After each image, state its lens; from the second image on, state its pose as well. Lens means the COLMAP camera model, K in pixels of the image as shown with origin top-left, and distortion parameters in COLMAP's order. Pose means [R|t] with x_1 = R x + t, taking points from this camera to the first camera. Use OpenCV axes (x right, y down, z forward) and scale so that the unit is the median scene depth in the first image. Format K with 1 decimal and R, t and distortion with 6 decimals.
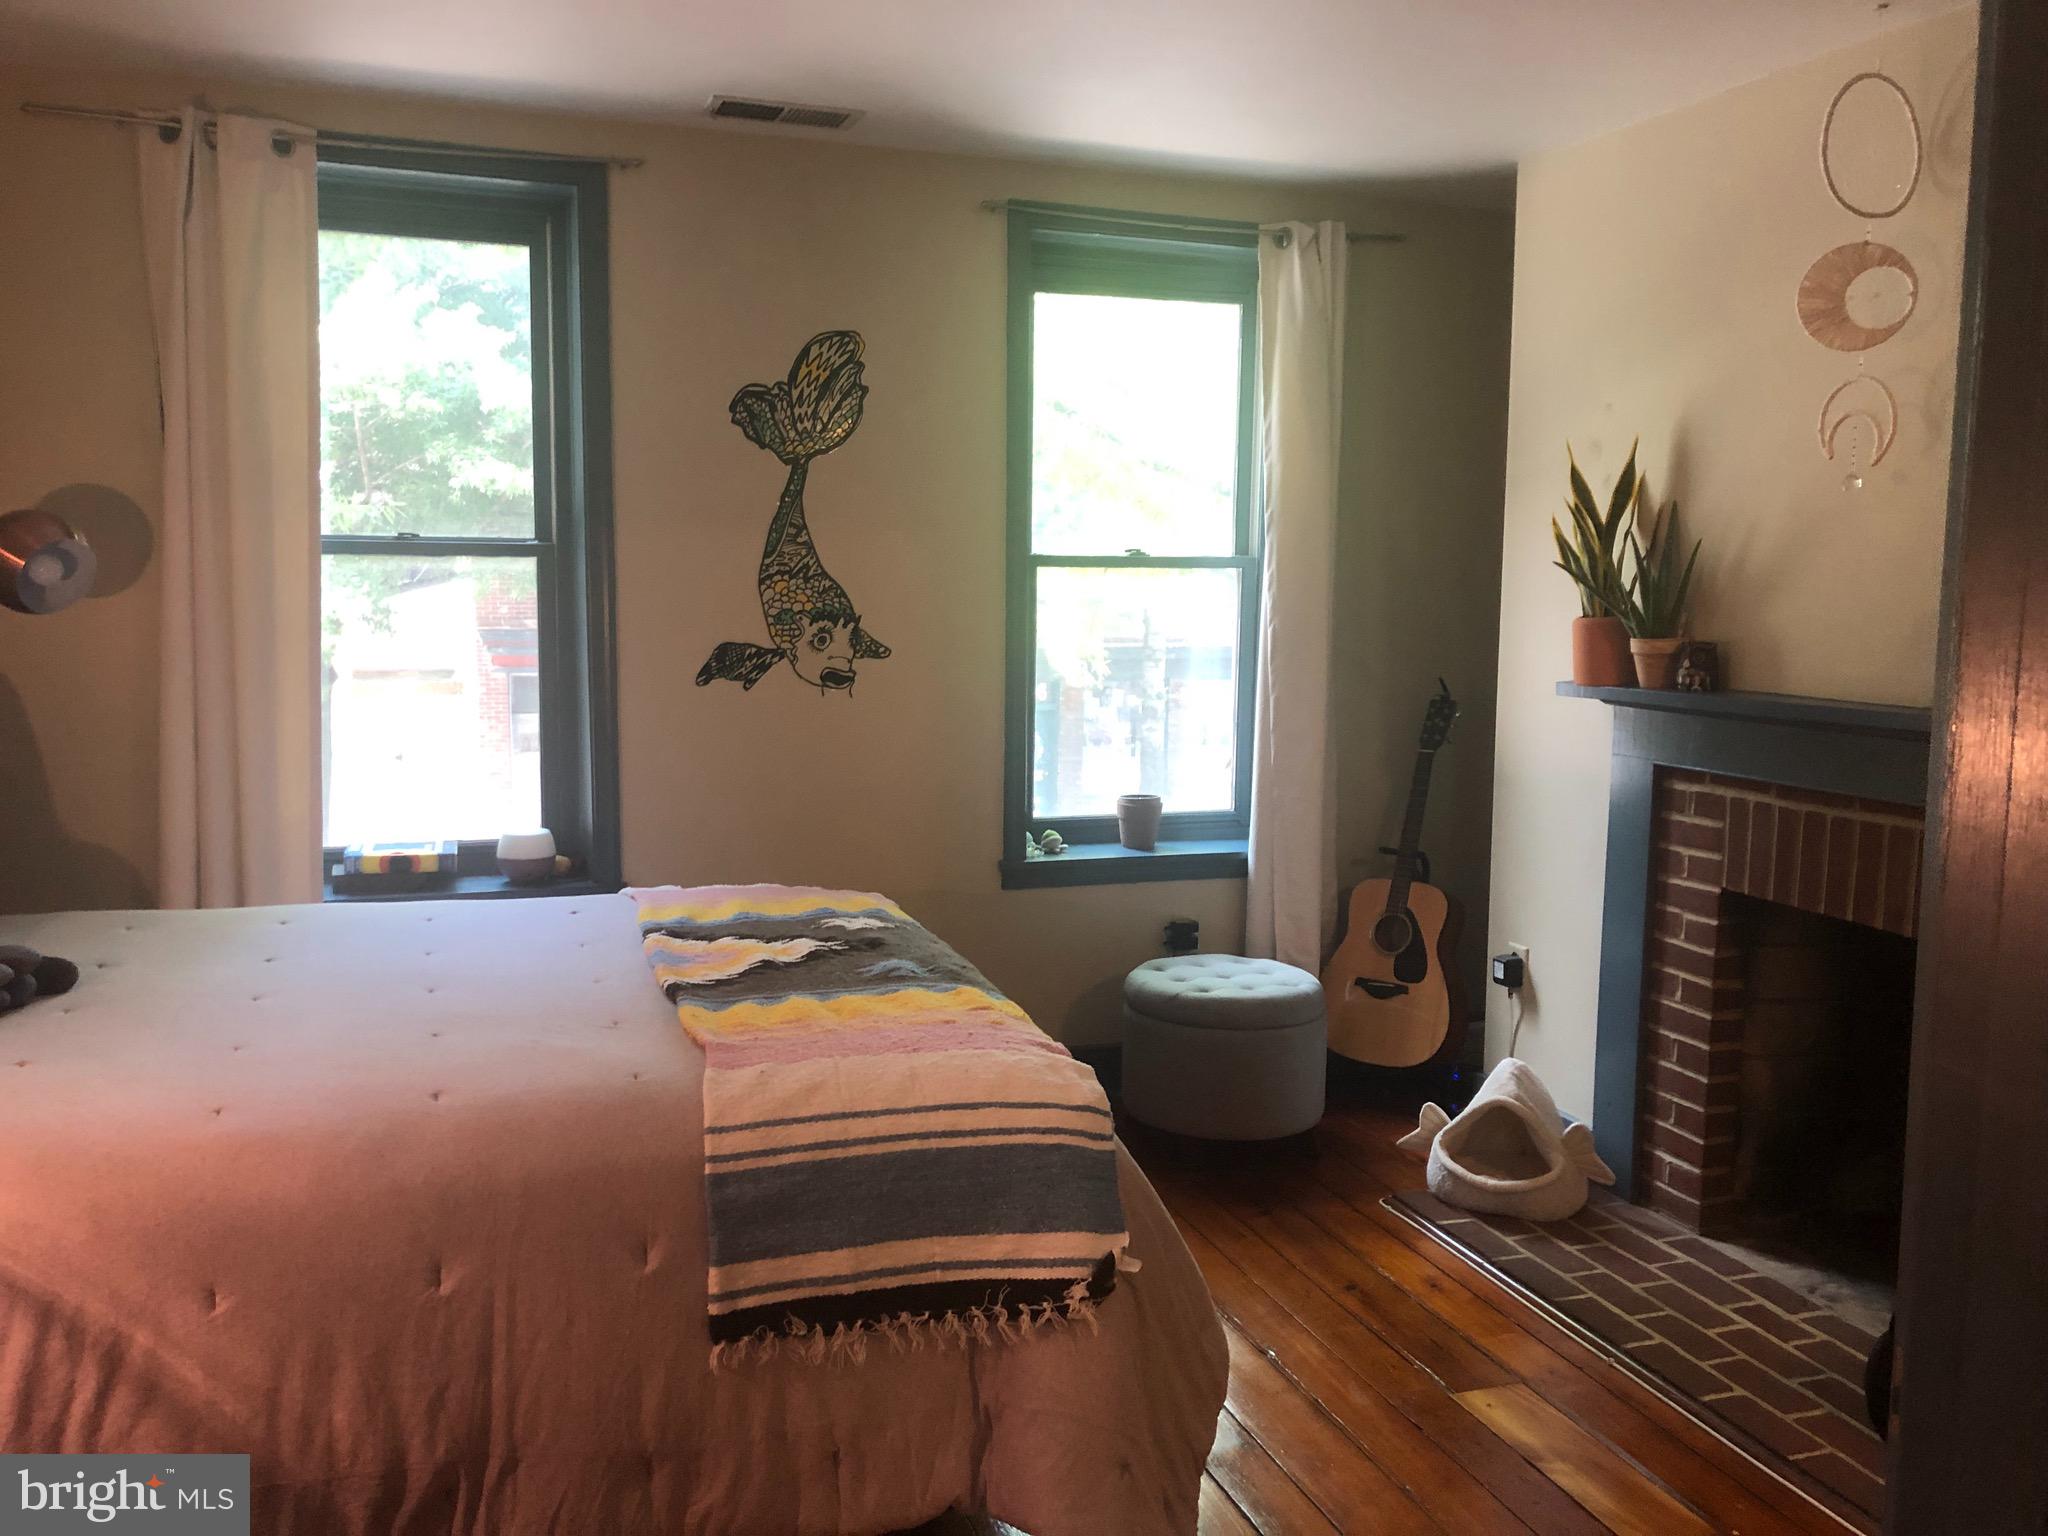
lens RADIAL K [[1670.7, 0, 1075.2], [0, 1670.7, 765.2], [0, 0, 1]] dist [0.036597, -0.038919]
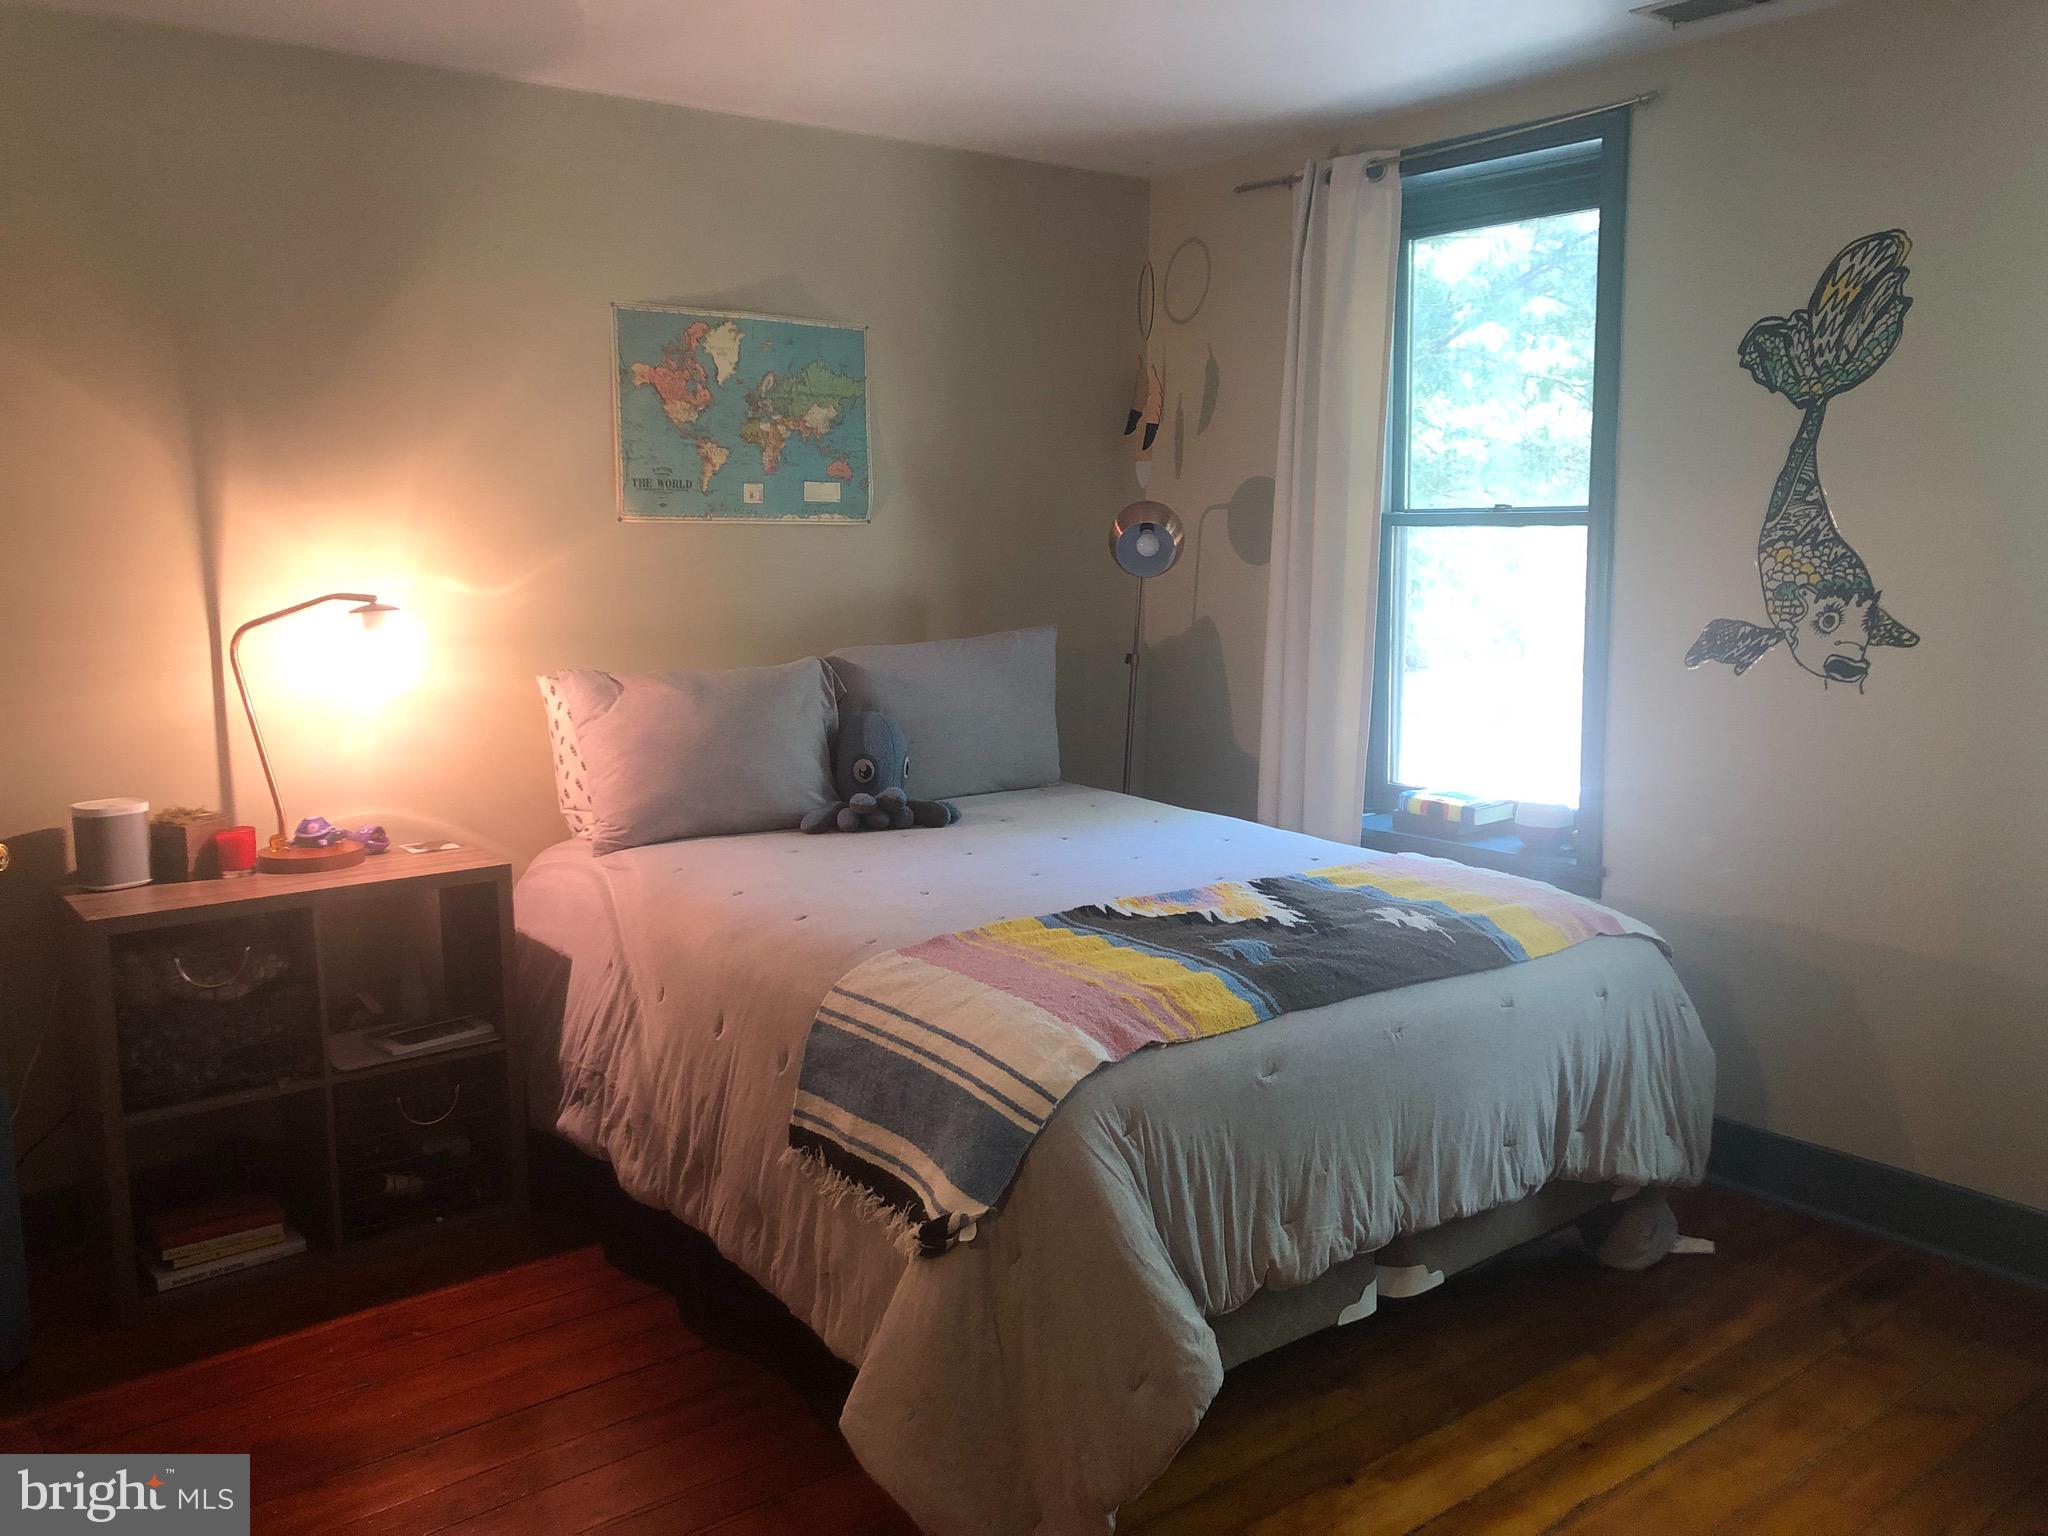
lens RADIAL K [[1670.7, 0, 1028.1], [0, 1670.7, 774.7], [0, 0, 1]] dist [0.036597, -0.038919]
pose [[0.321429, 0.123974, -0.938783, 0.512422], [-0.103641, 0.990043, 0.095257, -0.038610], [0.941245, 0.066678, 0.331078, 0.371071]]
